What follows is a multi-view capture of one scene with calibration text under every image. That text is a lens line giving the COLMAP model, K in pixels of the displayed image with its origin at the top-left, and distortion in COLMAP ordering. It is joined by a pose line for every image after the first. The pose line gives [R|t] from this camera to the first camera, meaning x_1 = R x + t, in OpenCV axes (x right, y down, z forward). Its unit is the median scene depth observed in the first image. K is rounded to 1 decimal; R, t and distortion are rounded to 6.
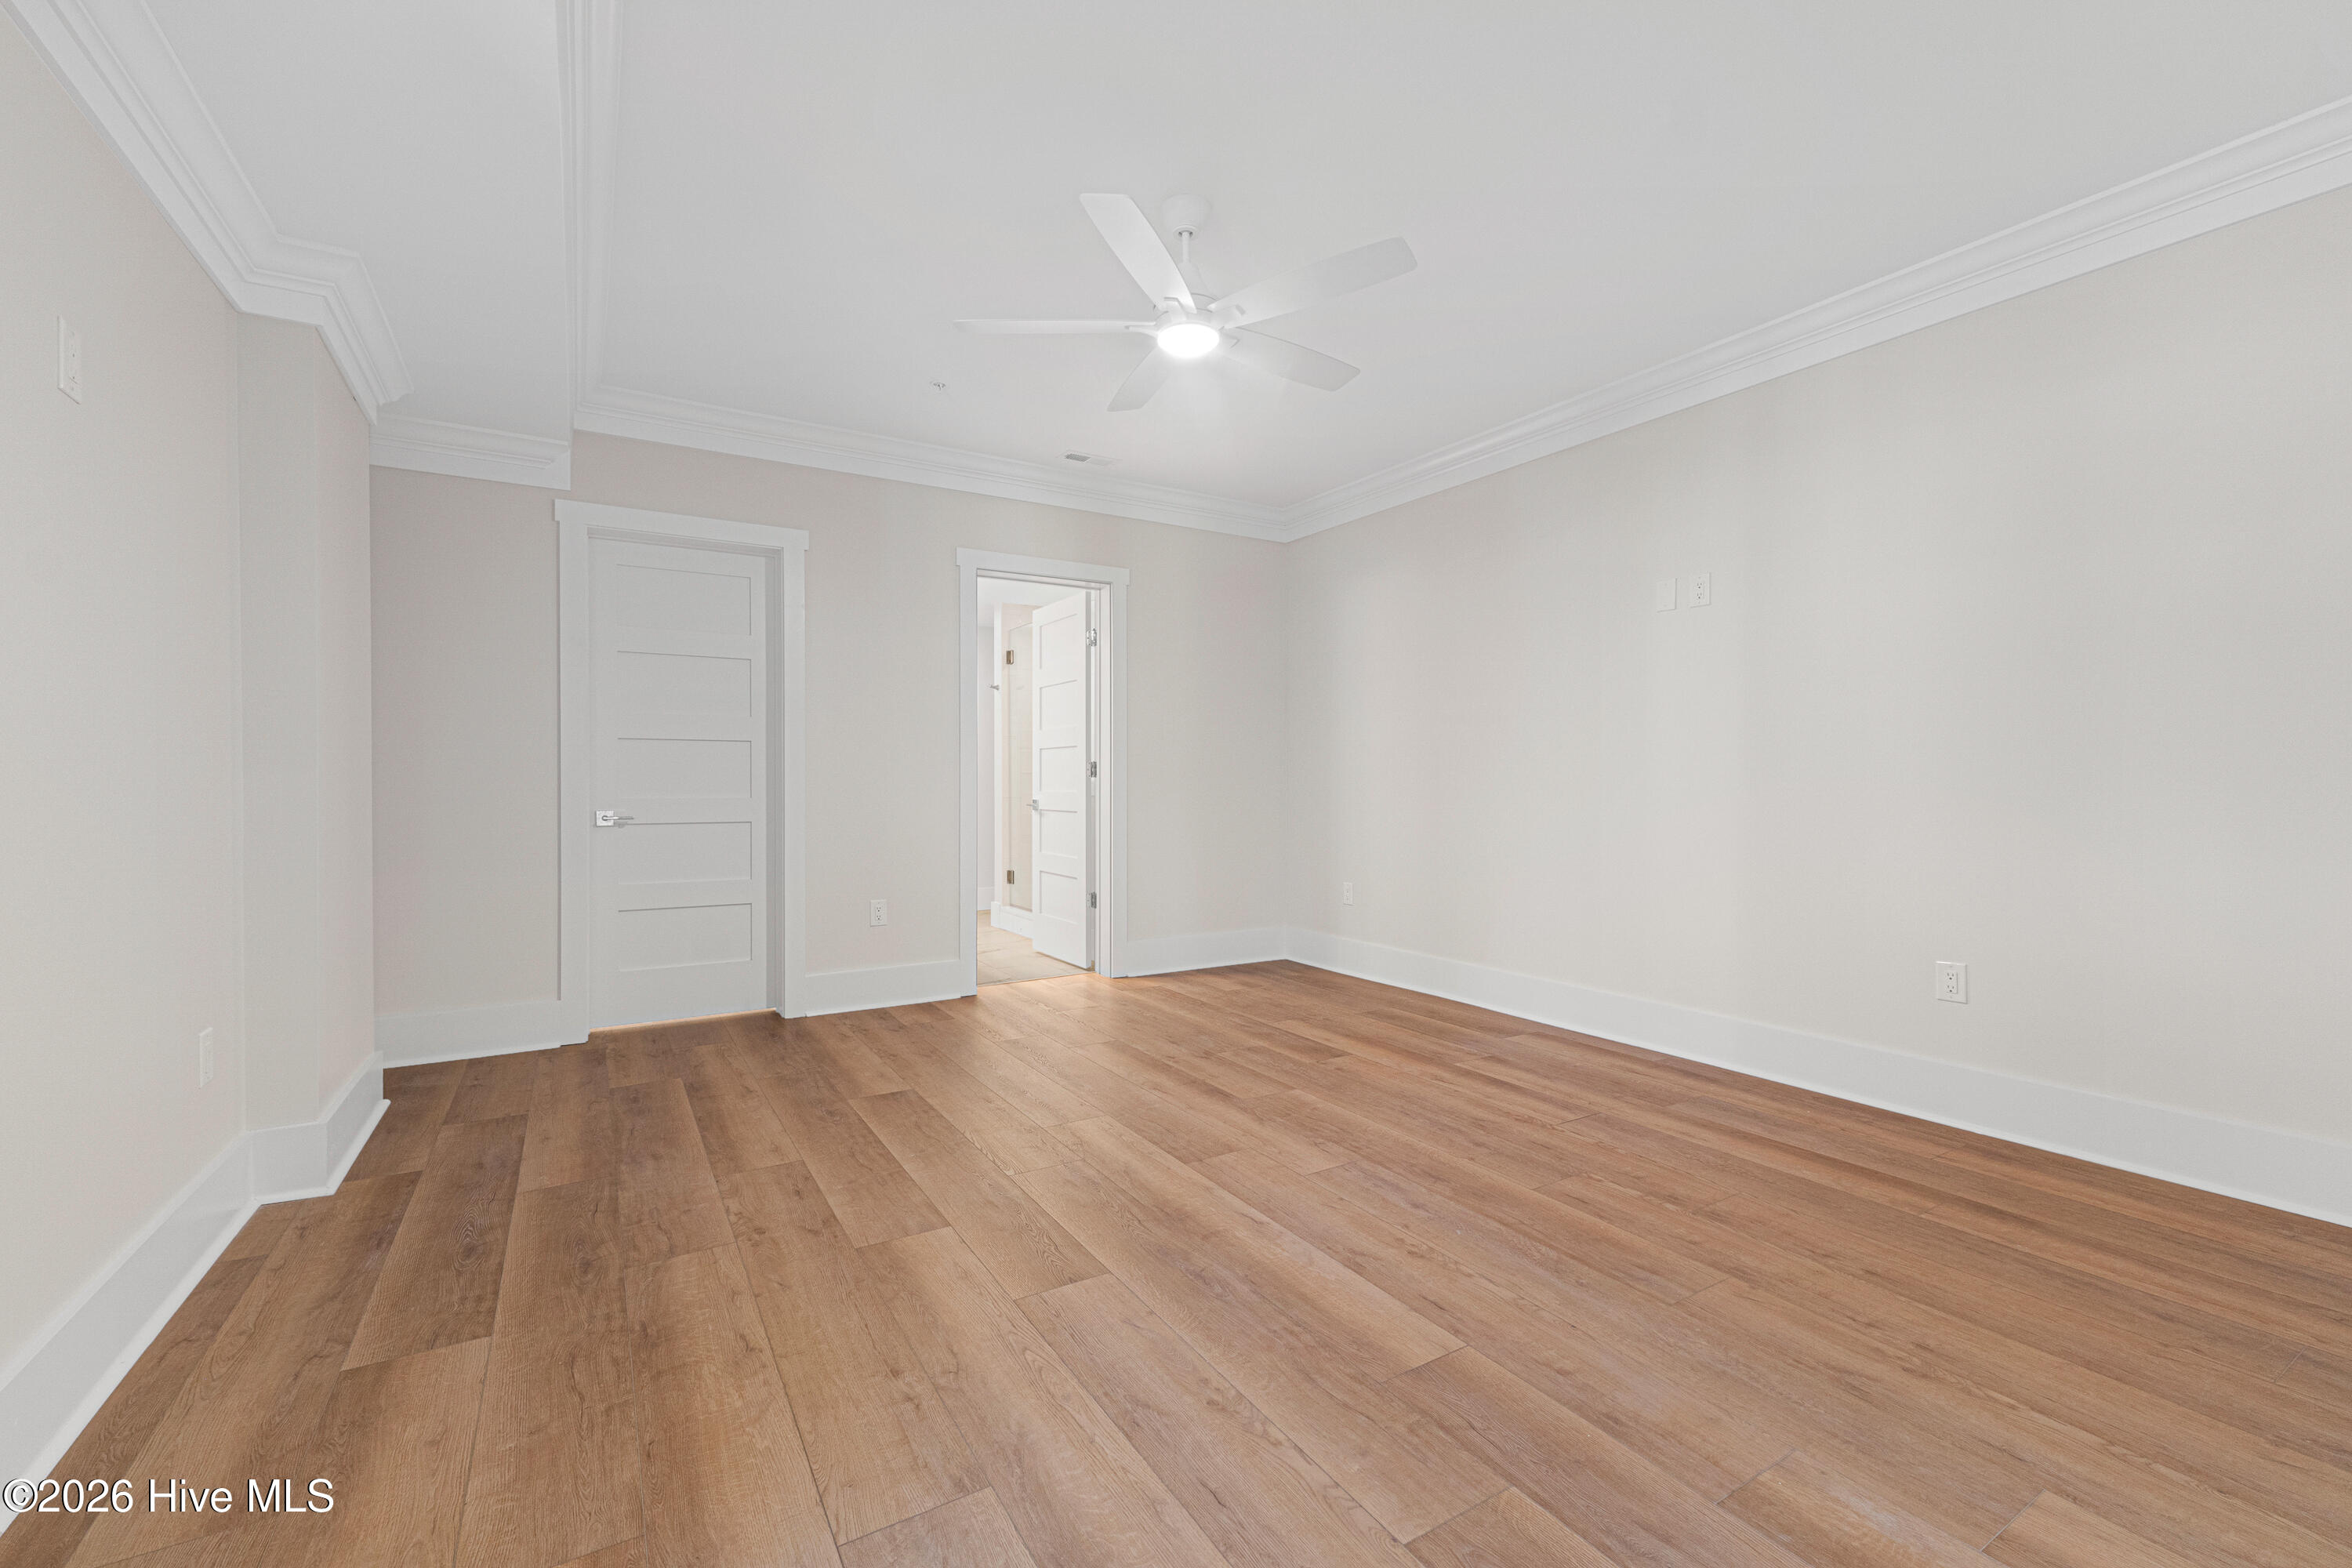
lens RADIAL K [[991.7, 0, 1184.6], [0, 991.7, 776.2], [0, 0, 1]] dist [0.001621, 0.000374]
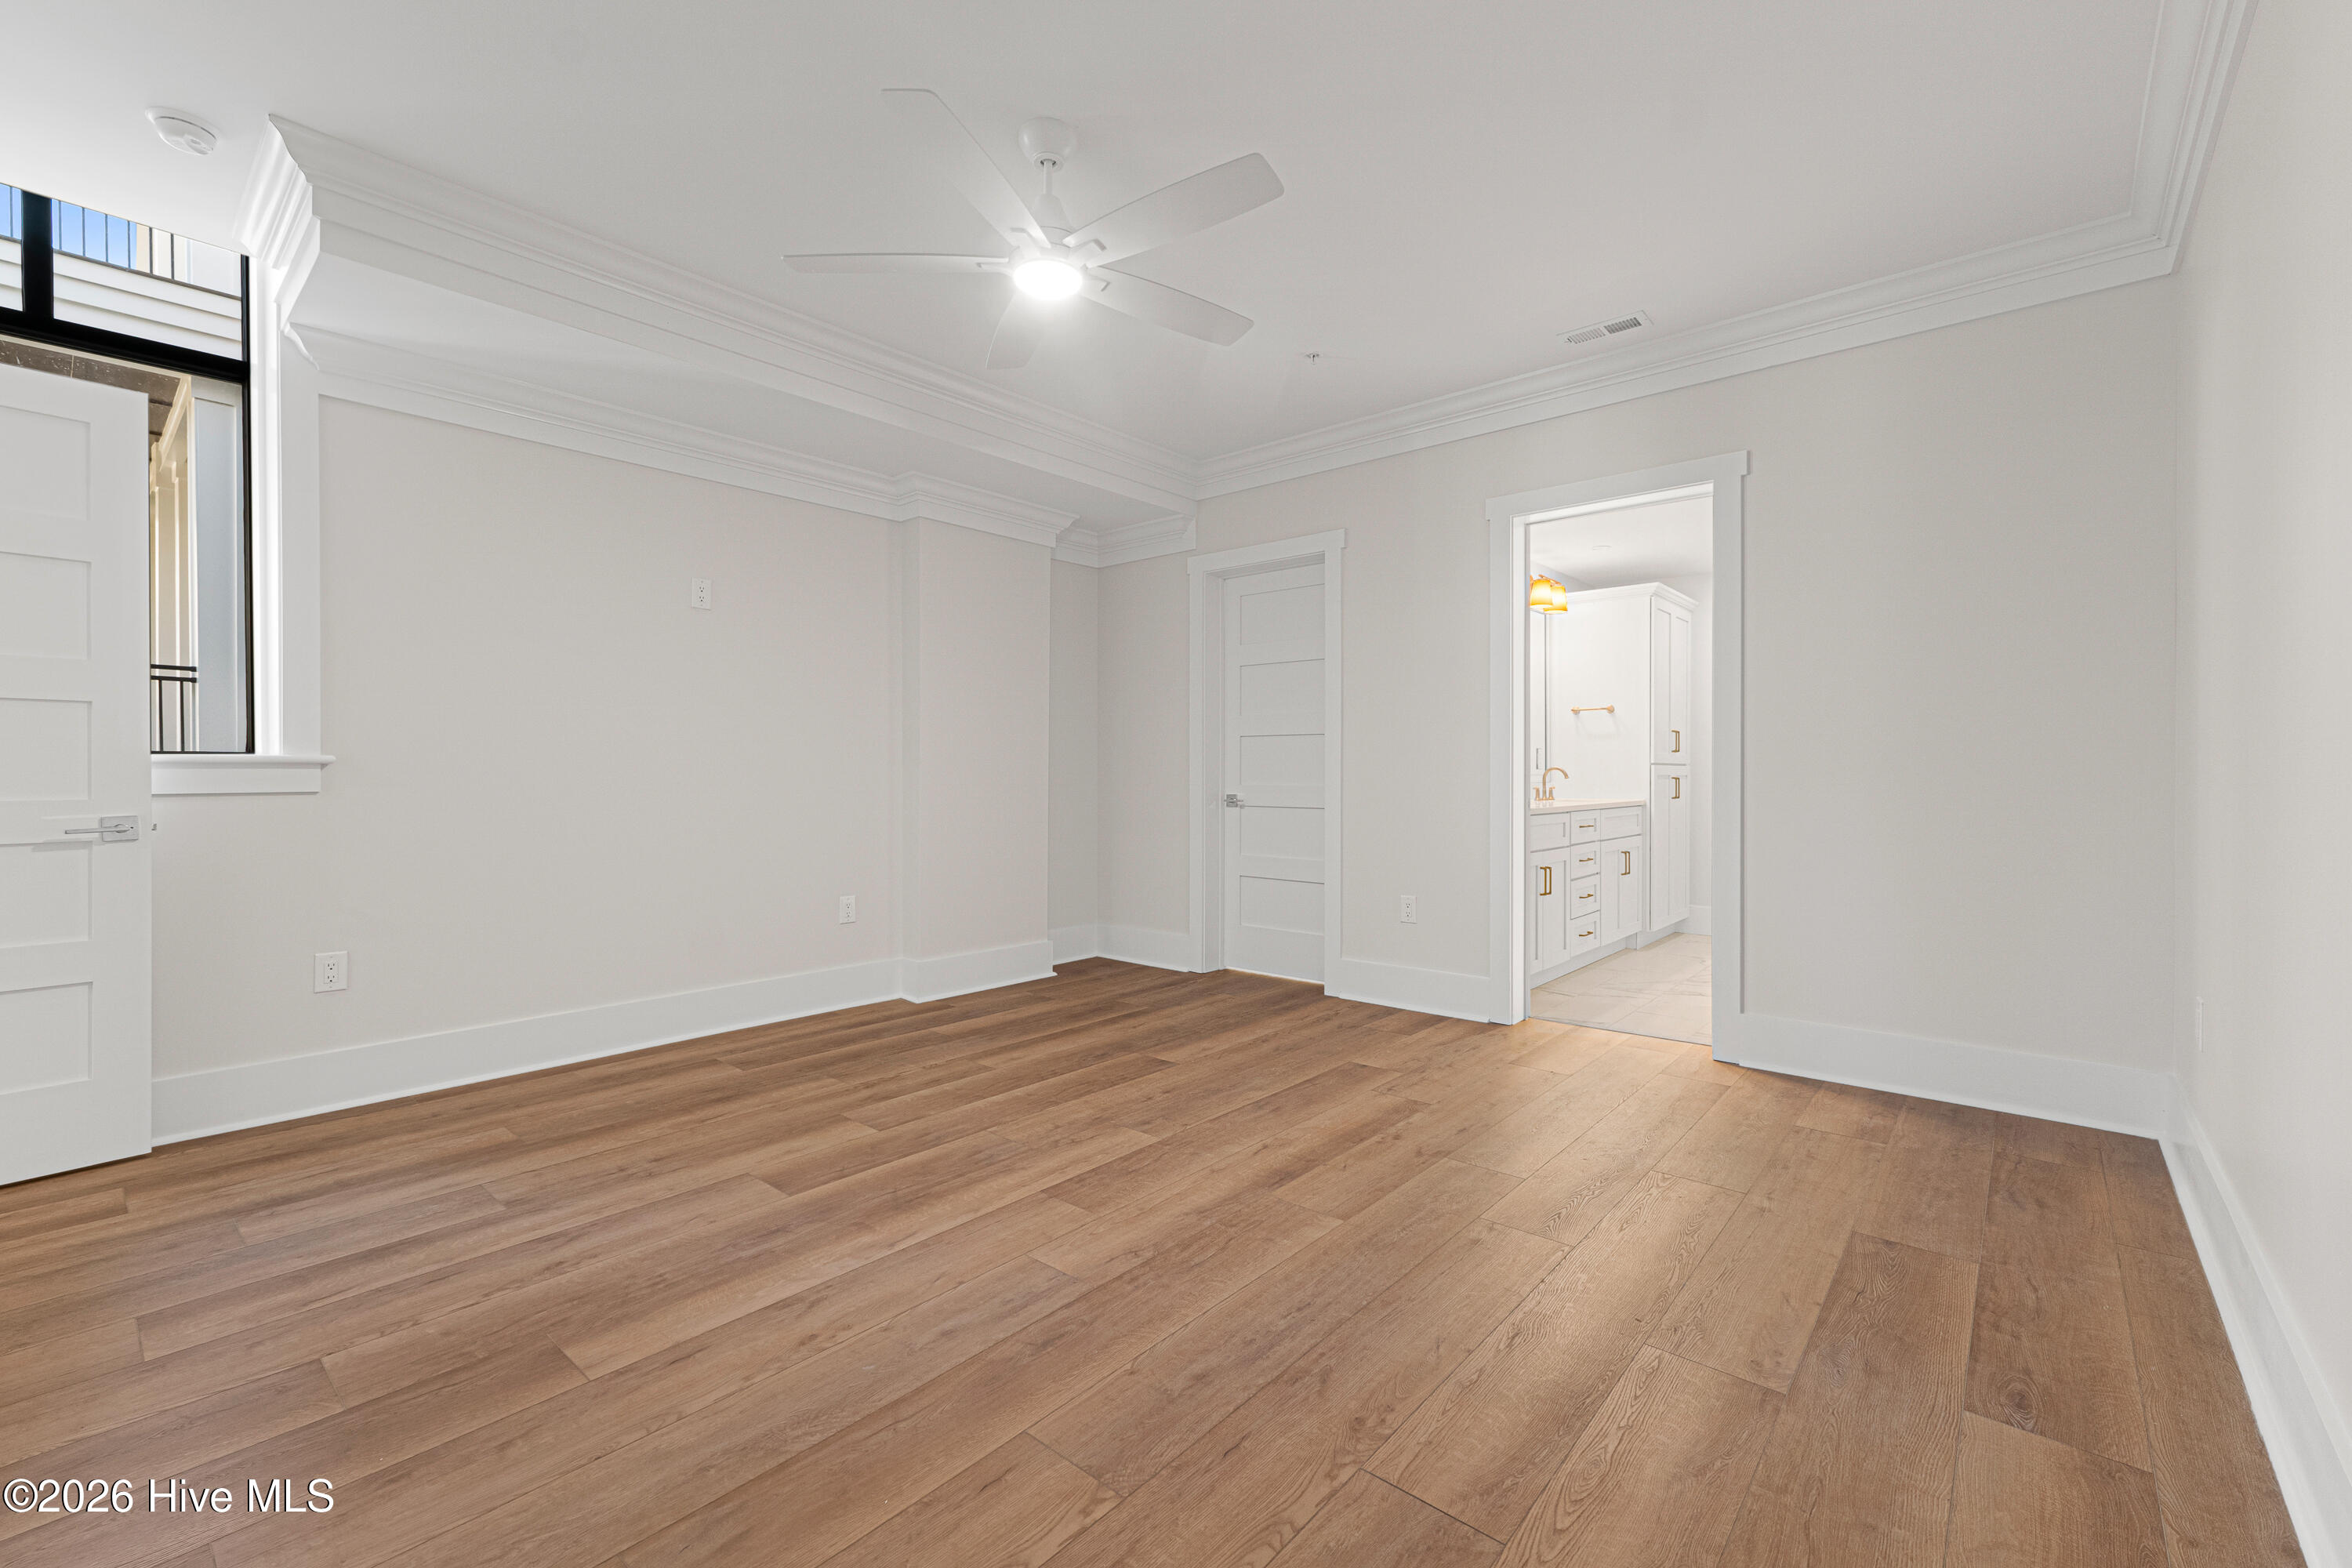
lens RADIAL K [[991.7, 0, 1184.6], [0, 991.7, 776.2], [0, 0, 1]] dist [0.001621, 0.000374]
pose [[0.301480, 0.004099, -0.953464, 0.933463], [0.001505, 0.999987, 0.004775, 0.005588], [0.953471, -0.002875, 0.301470, 0.877486]]
